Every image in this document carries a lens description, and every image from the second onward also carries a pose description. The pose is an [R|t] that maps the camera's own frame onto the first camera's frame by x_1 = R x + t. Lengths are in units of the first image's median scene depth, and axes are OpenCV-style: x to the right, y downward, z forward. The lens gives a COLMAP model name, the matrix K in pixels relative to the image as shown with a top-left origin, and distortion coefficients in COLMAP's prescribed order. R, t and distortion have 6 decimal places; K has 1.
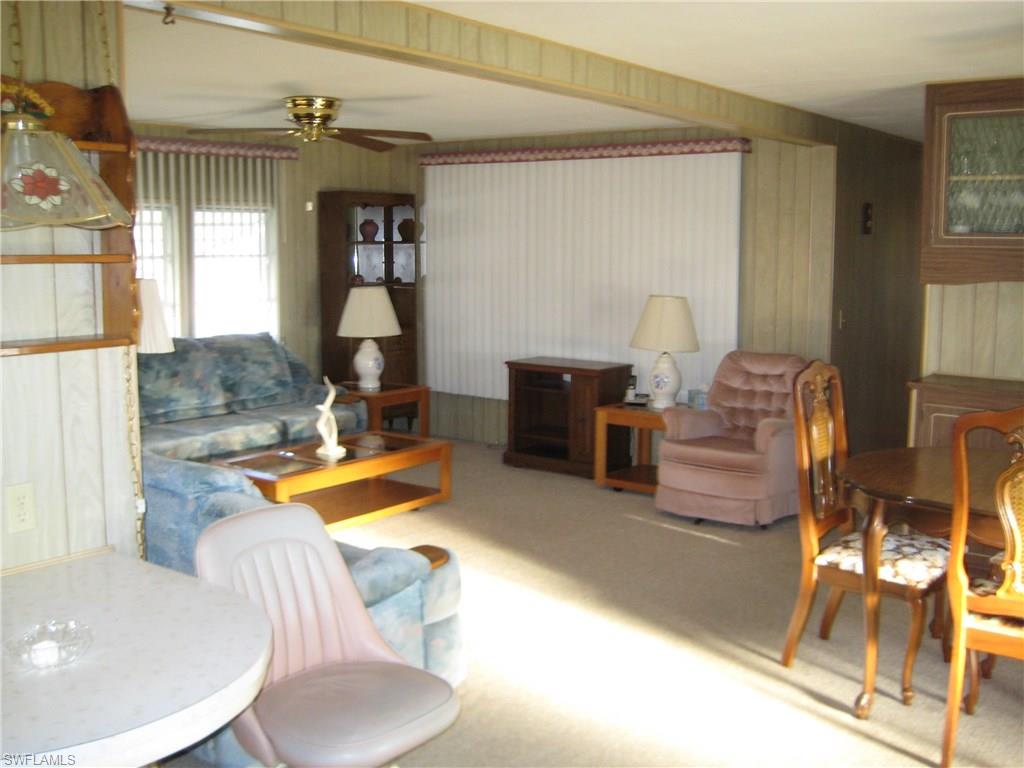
lens RADIAL K [[1056.5, 0, 512.0], [0, 1056.5, 384.0], [0, 0, 1]] dist [-0.111519, 0.037588]
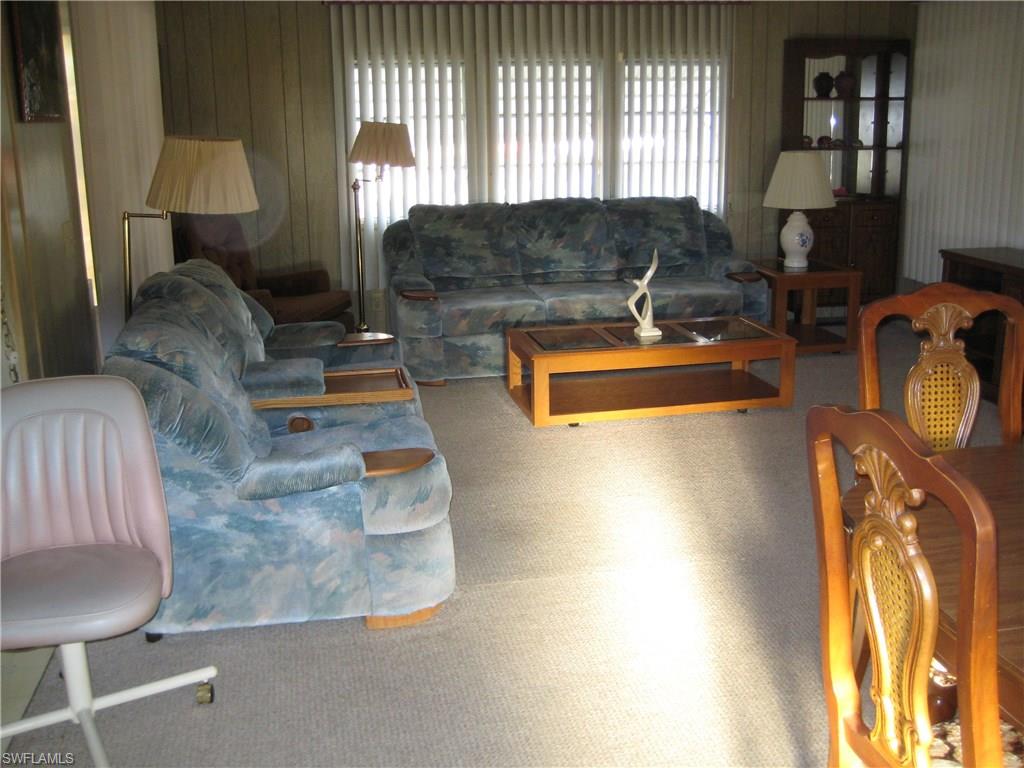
lens RADIAL K [[1056.5, 0, 512.0], [0, 1056.5, 384.0], [0, 0, 1]] dist [-0.111519, 0.037588]
pose [[0.763604, 0.155754, -0.626618, 0.275259], [-0.070137, 0.984736, 0.159299, -0.025216], [0.641865, -0.077693, 0.762872, 0.194758]]
